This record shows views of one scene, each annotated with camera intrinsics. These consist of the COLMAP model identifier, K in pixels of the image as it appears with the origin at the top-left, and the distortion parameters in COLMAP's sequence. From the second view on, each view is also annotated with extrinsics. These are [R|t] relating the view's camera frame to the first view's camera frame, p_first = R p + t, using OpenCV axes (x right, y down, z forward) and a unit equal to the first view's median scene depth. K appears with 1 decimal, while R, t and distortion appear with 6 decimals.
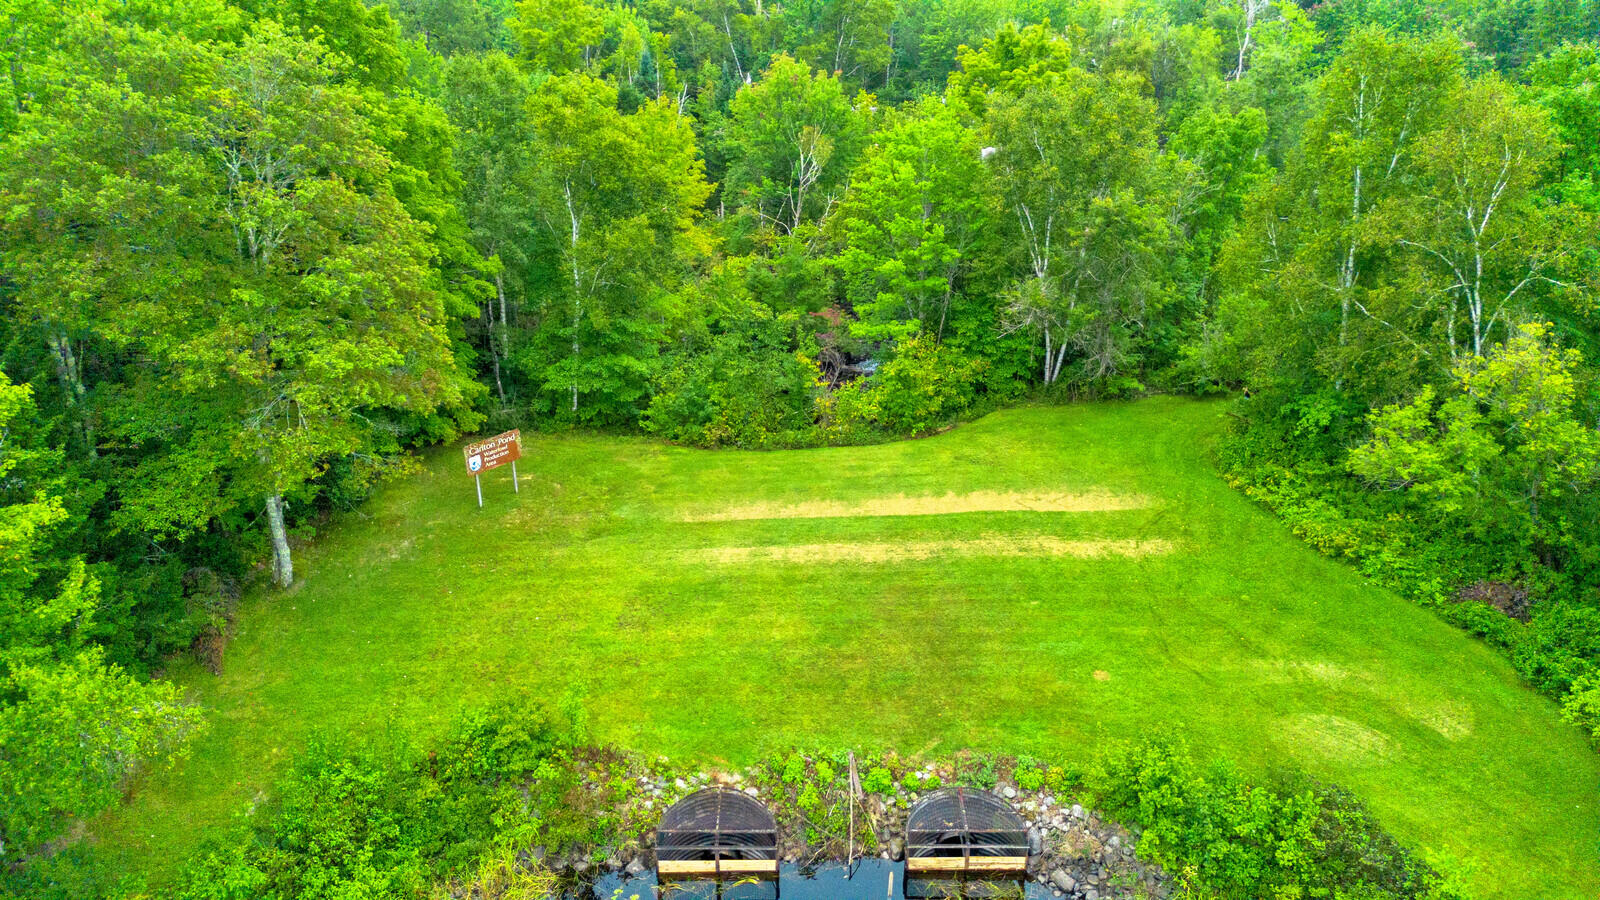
lens RADIAL K [[1105.9, 0, 802.4], [0, 1105.9, 445.3], [0, 0, 1]] dist [0.002242, 0.000225]
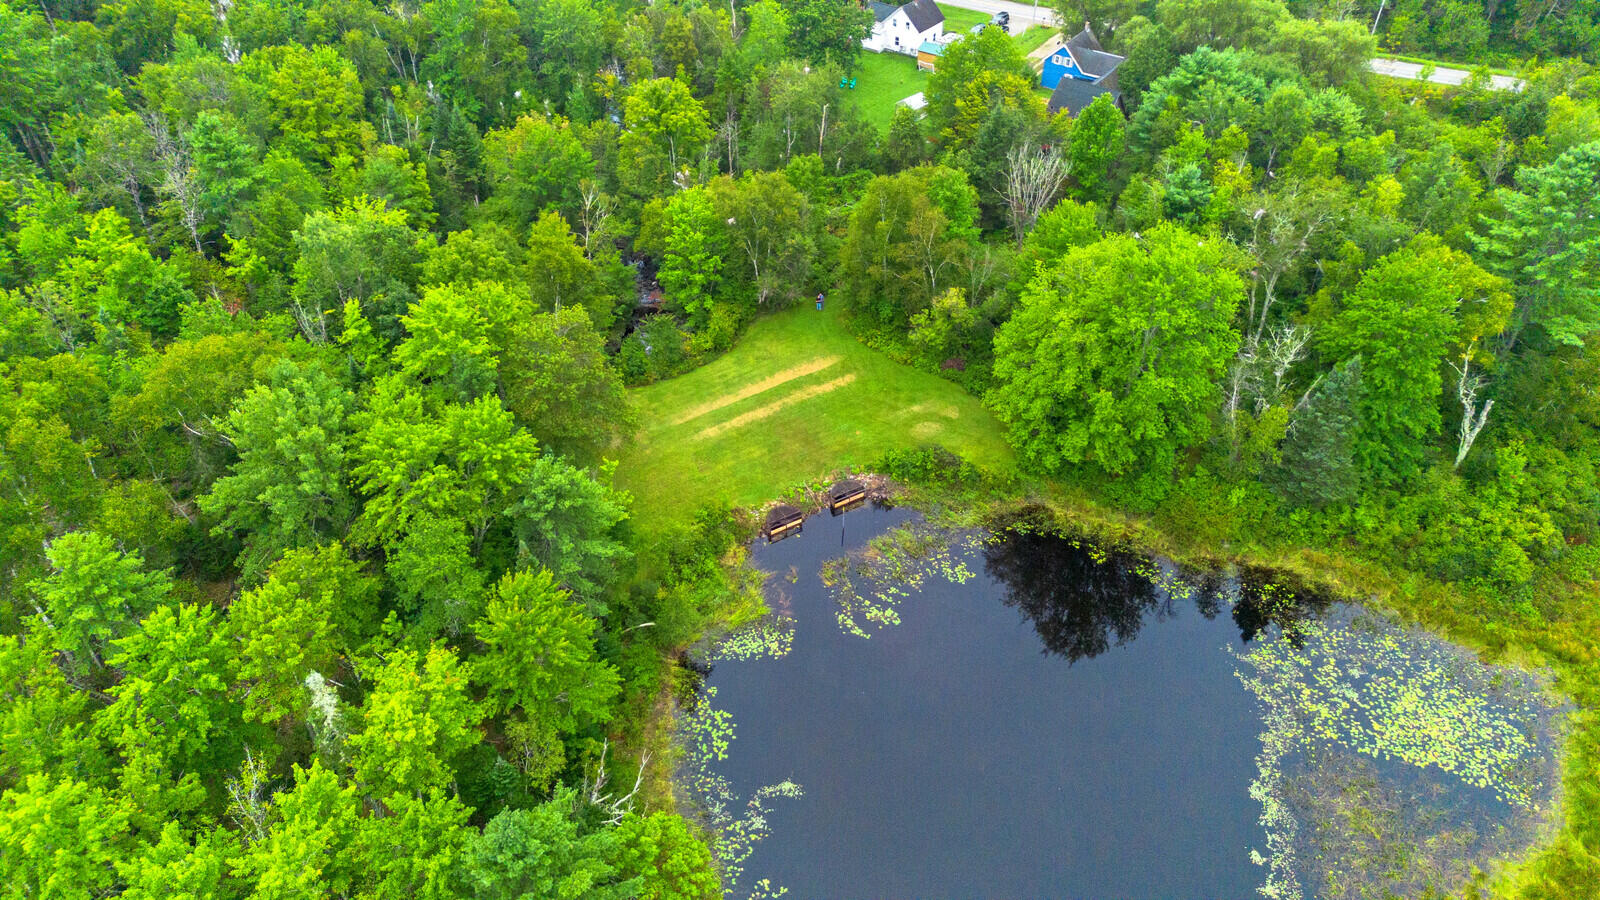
lens RADIAL K [[1105.9, 0, 799.4], [0, 1105.9, 451.4], [0, 0, 1]] dist [0.002242, 0.000225]
pose [[0.852913, -0.330059, 0.404475, -1.121047], [0.209342, 0.925992, 0.314189, -0.737726], [-0.478242, -0.183302, 0.858886, -1.556871]]
